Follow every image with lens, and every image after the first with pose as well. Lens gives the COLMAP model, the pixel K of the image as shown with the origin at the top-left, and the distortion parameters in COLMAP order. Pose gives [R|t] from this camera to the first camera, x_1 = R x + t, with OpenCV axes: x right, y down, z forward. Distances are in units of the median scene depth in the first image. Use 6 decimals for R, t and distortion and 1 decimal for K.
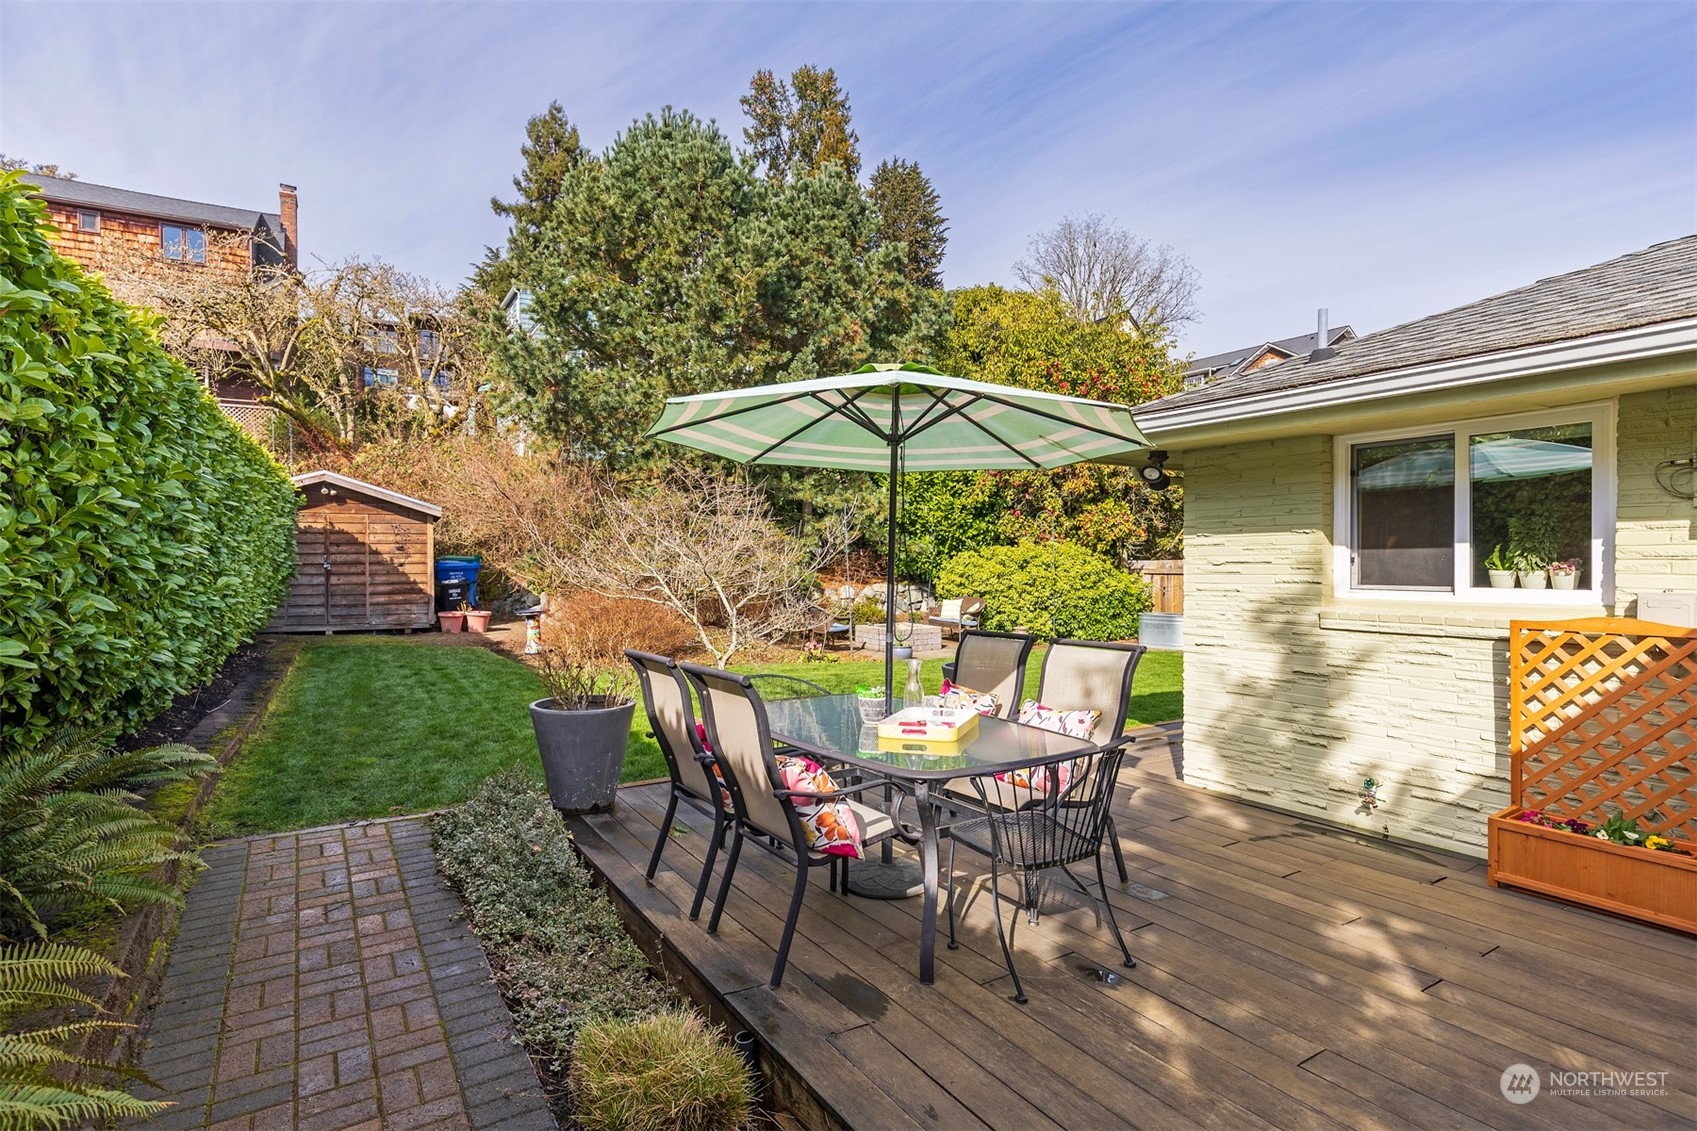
lens RADIAL K [[842.0, 0, 848.3], [0, 842.0, 562.4], [0, 0, 1]] dist [-0.000970, -0.000169]
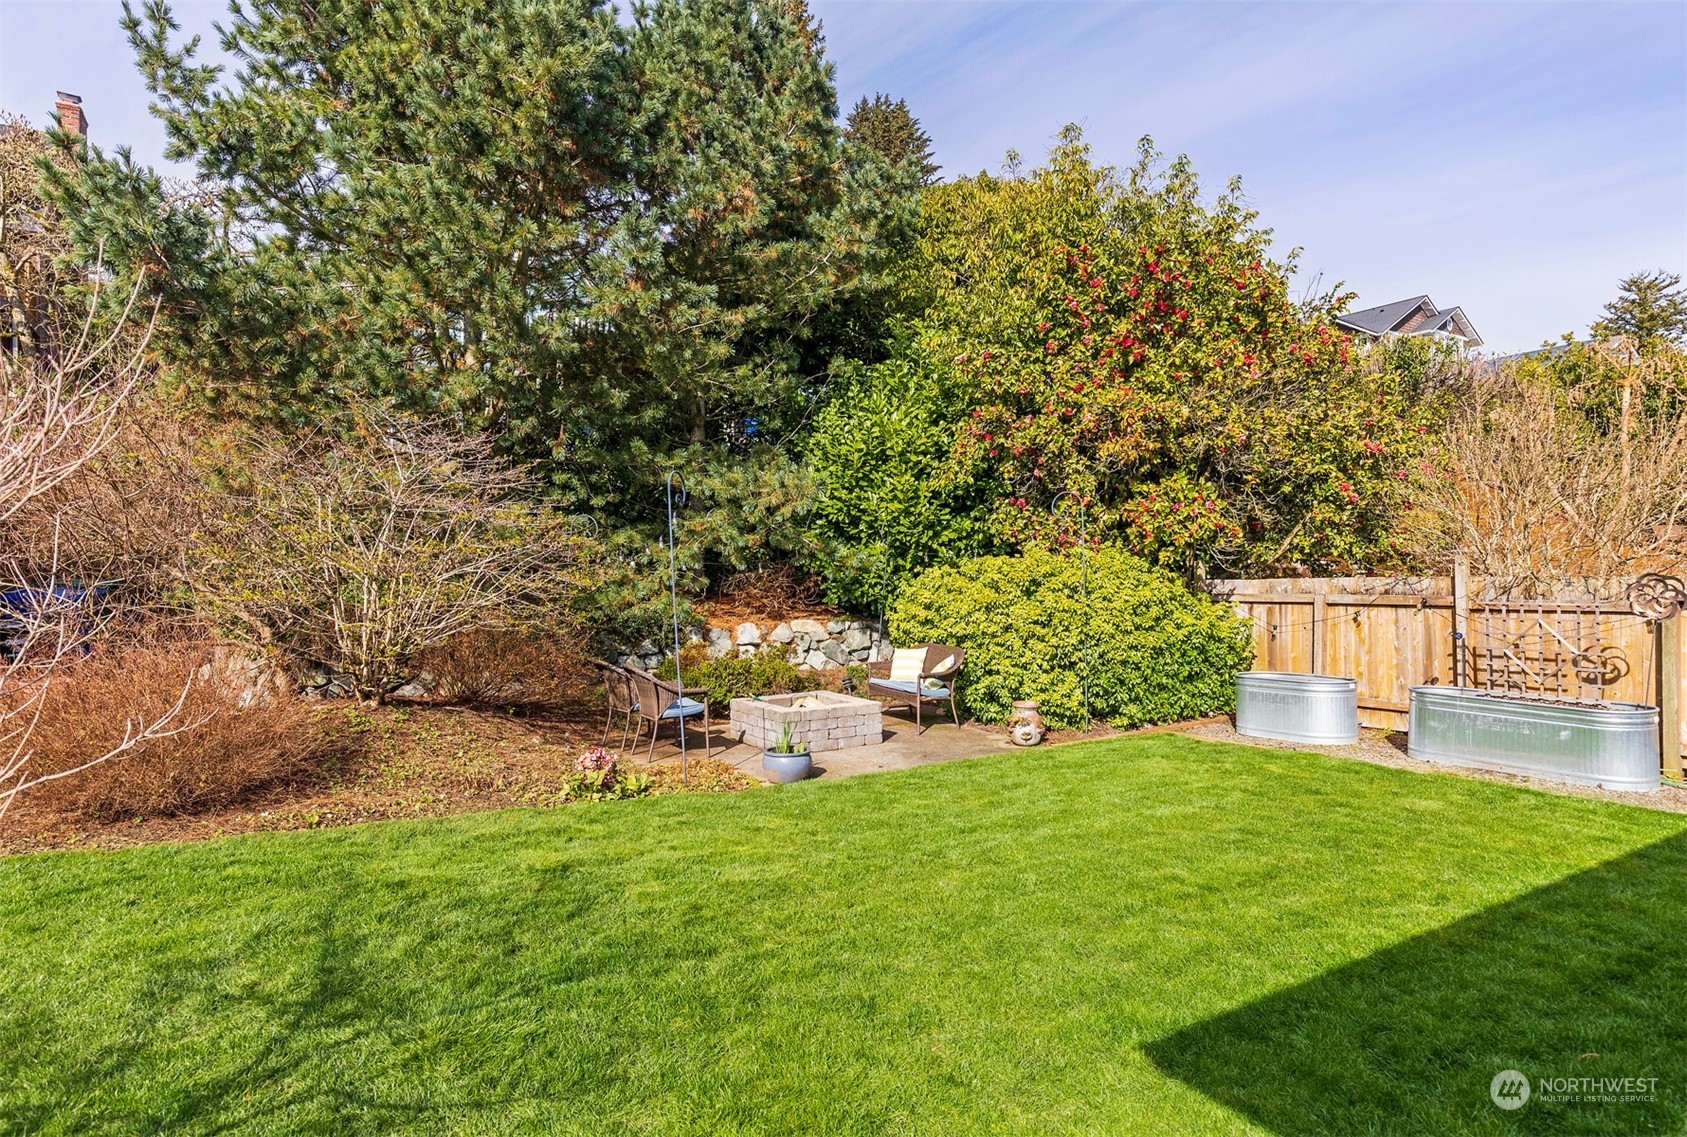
lens RADIAL K [[917.6, 0, 852.6], [0, 917.6, 557.9], [0, 0, 1]] dist [0.002102, 0.000803]
pose [[0.999975, -0.005170, 0.004739, 0.080549], [0.005298, 0.999612, -0.027331, -0.001452], [-0.004596, 0.027355, 0.999615, 0.360319]]
